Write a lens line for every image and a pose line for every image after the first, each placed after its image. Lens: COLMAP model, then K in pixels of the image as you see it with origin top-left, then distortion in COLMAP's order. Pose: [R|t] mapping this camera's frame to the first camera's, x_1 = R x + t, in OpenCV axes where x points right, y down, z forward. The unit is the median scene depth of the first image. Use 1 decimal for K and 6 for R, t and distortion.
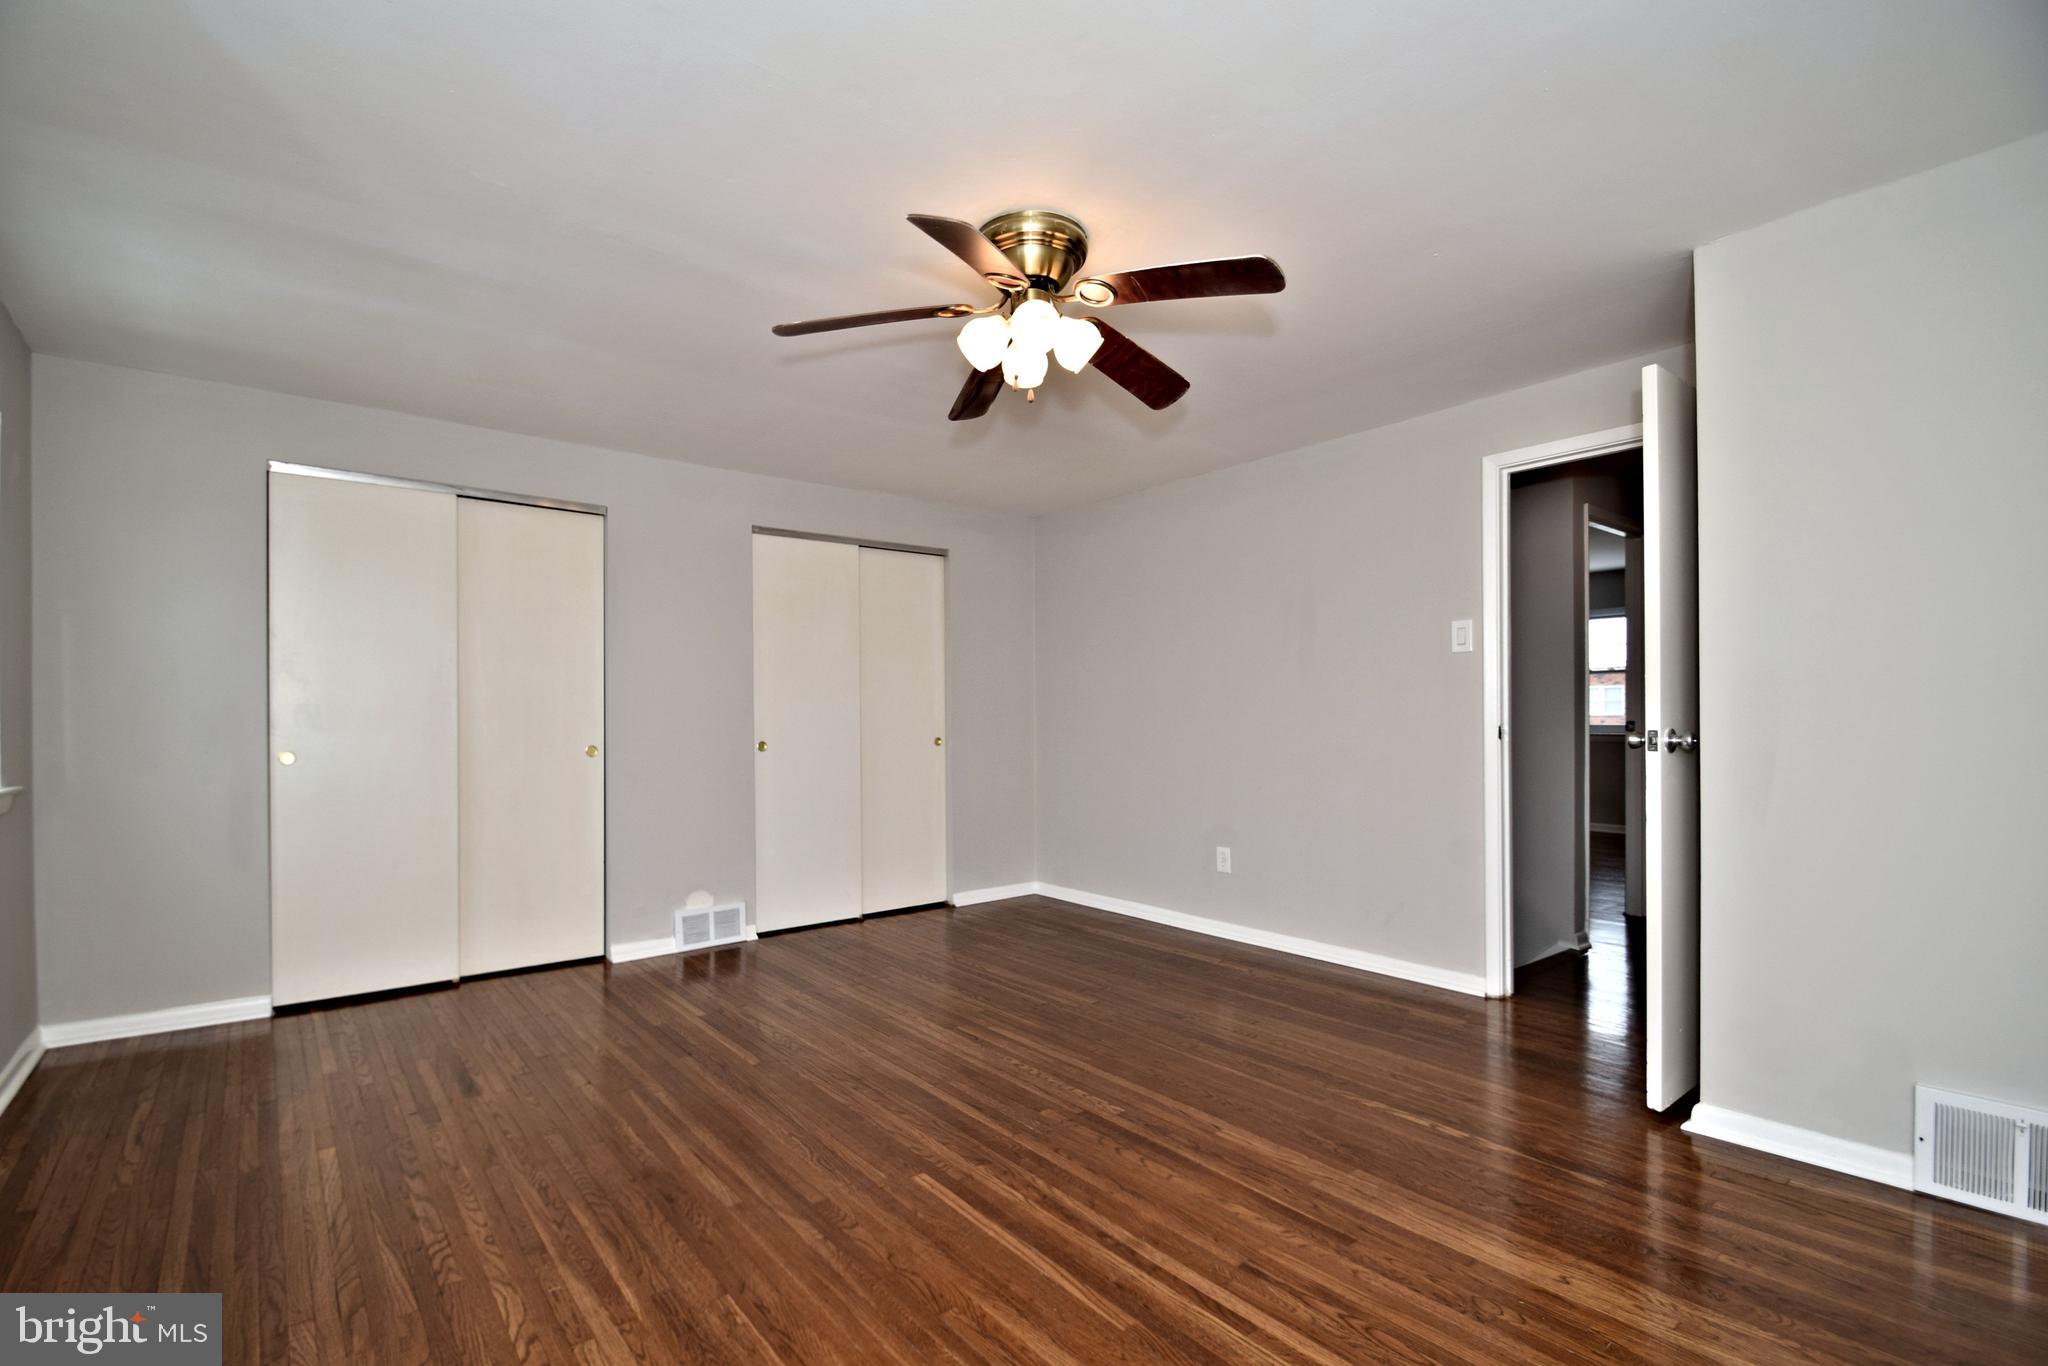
lens RADIAL K [[920.7, 0, 979.6], [0, 920.7, 714.6], [0, 0, 1]] dist [0.017572, -0.022930]
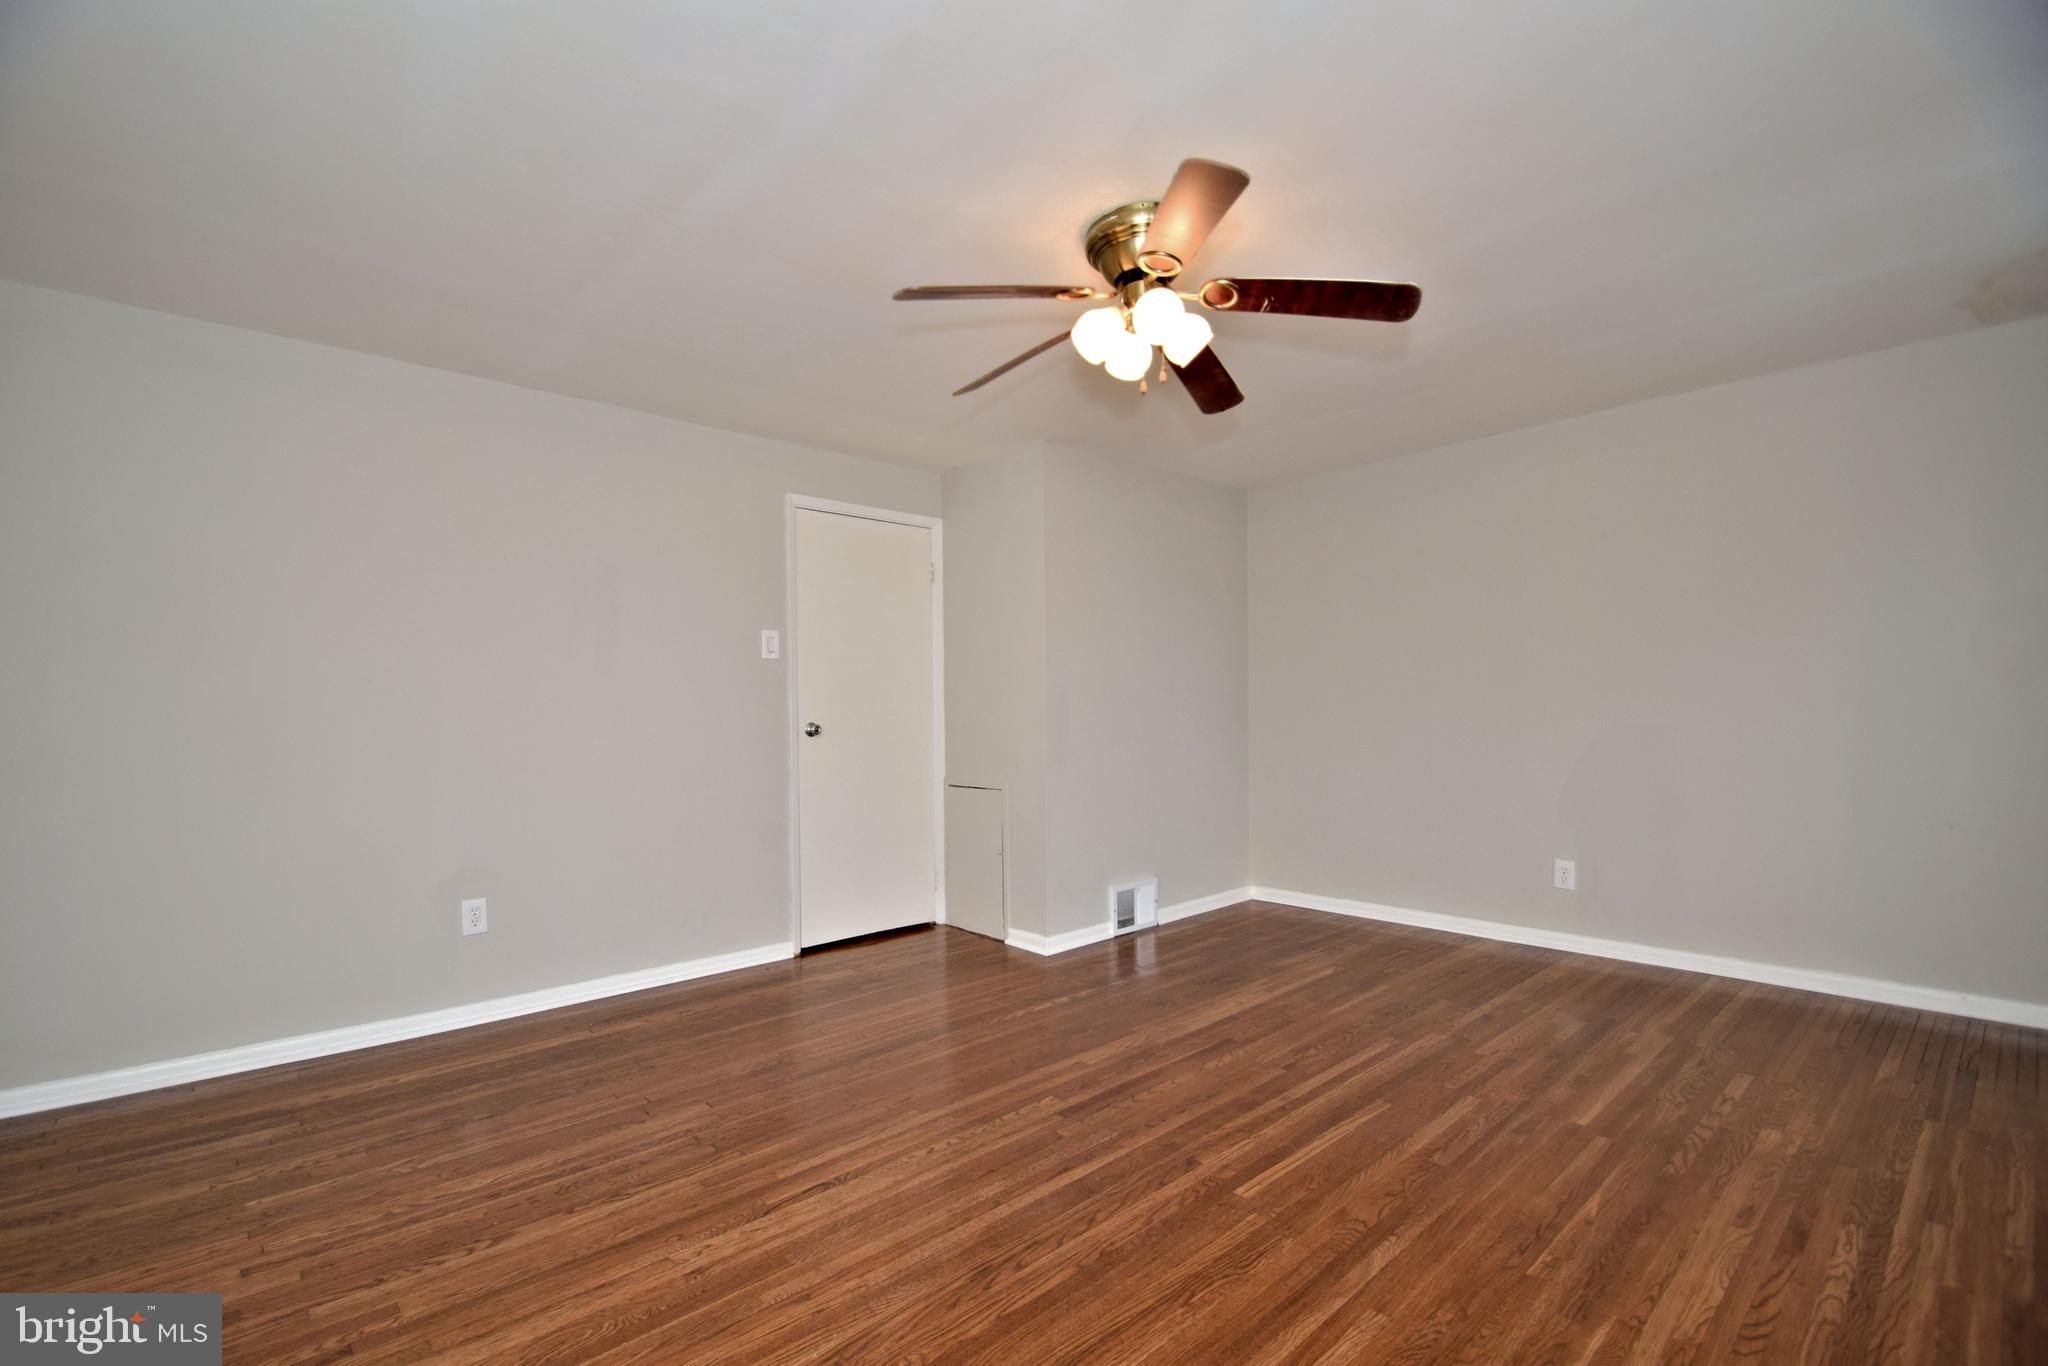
lens RADIAL K [[920.7, 0, 979.6], [0, 920.7, 714.6], [0, 0, 1]] dist [0.017572, -0.022930]
pose [[-0.082324, 0.007457, 0.996578, -0.917284], [0.009471, 0.999933, -0.006700, 0.015978], [-0.996561, 0.008887, -0.082389, 1.249280]]
